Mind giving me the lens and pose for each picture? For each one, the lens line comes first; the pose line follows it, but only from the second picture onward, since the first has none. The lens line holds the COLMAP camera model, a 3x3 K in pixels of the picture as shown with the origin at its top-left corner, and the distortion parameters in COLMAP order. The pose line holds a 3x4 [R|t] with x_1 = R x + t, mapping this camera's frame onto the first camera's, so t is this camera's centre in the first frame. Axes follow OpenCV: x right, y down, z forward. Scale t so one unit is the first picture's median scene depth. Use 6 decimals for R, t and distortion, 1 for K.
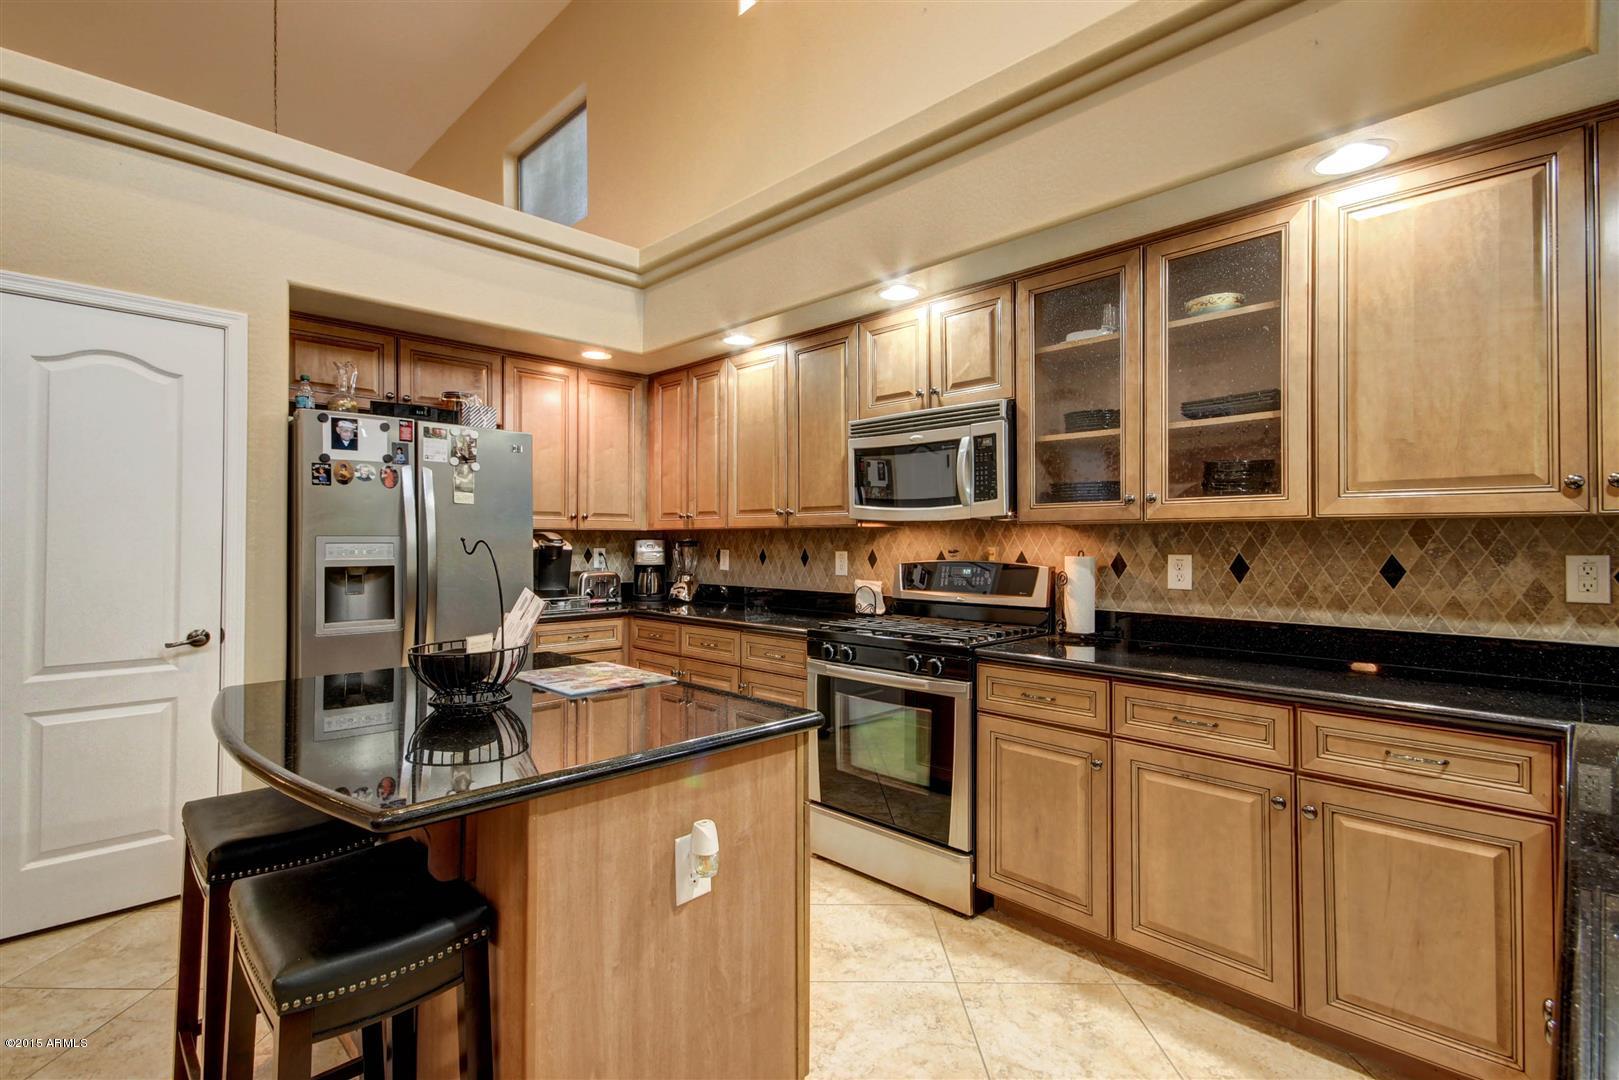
lens RADIAL K [[765.5, 0, 805.7], [0, 765.5, 535.2], [0, 0, 1]] dist [0.007917, 0.001054]
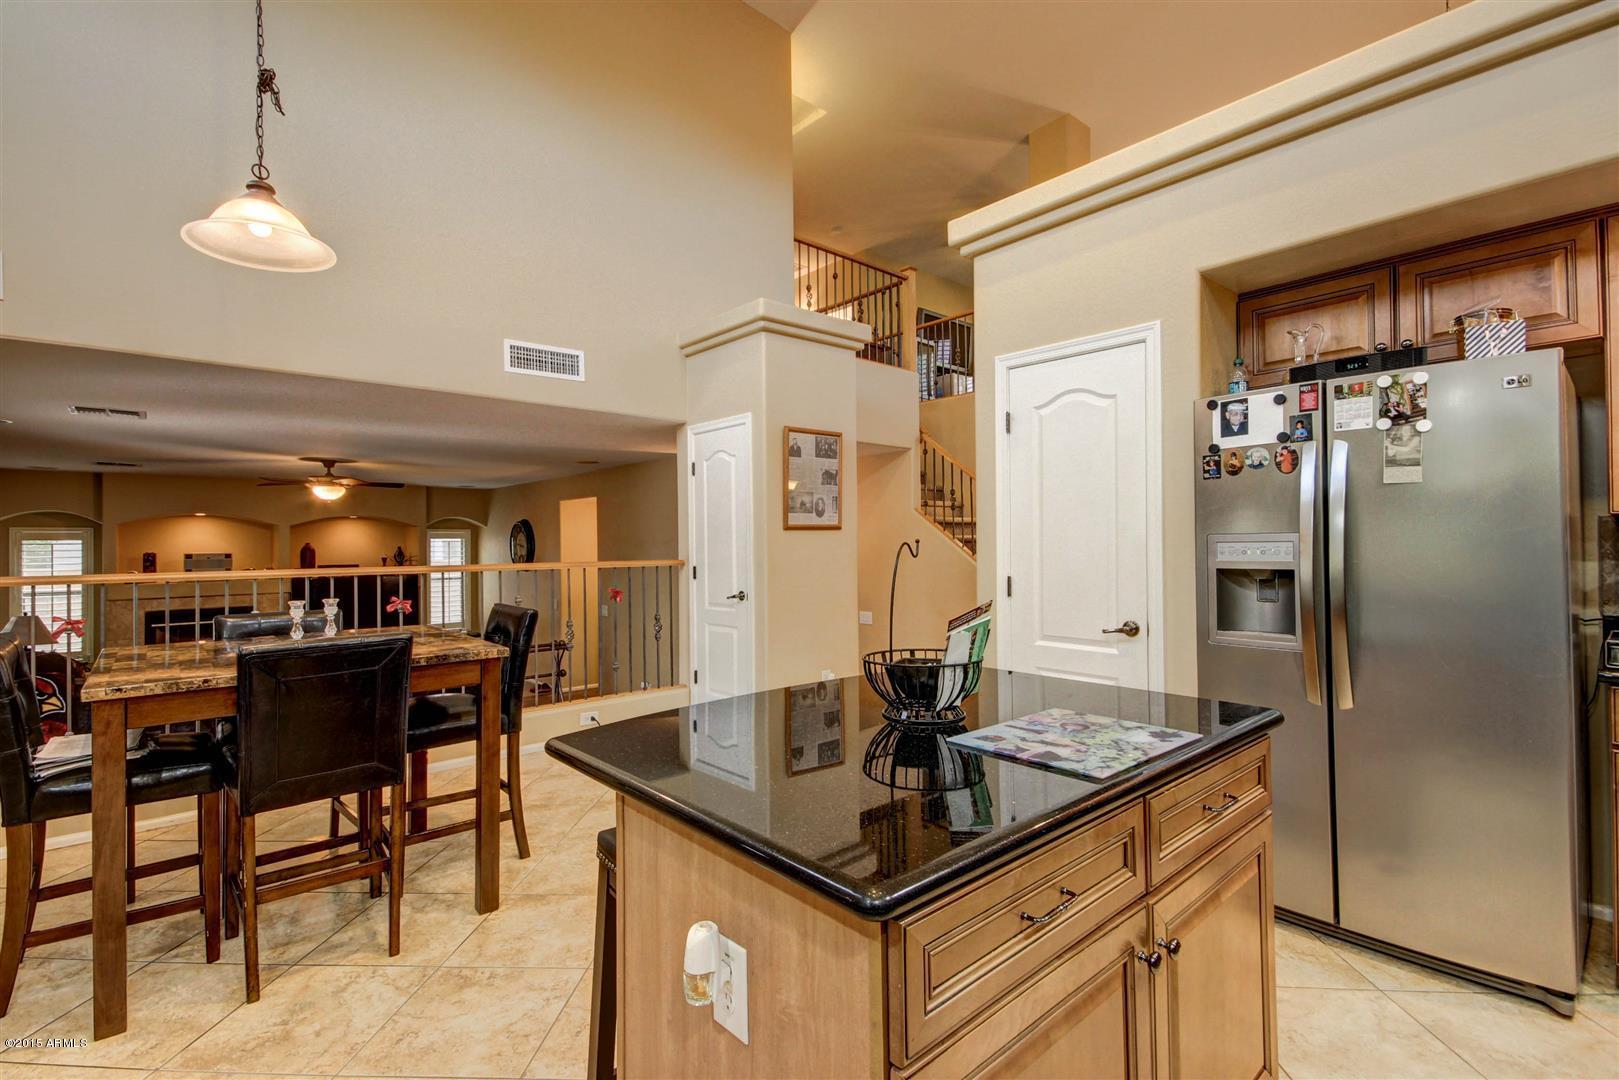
lens RADIAL K [[744.0, 0, 804.8], [0, 744.0, 533.6], [0, 0, 1]] dist [0.012179, -0.003156]
pose [[-0.072193, -0.013114, -0.997304, 0.286111], [0.021590, 0.999659, -0.014708, 0.002789], [0.997157, -0.022594, -0.071886, 0.562916]]
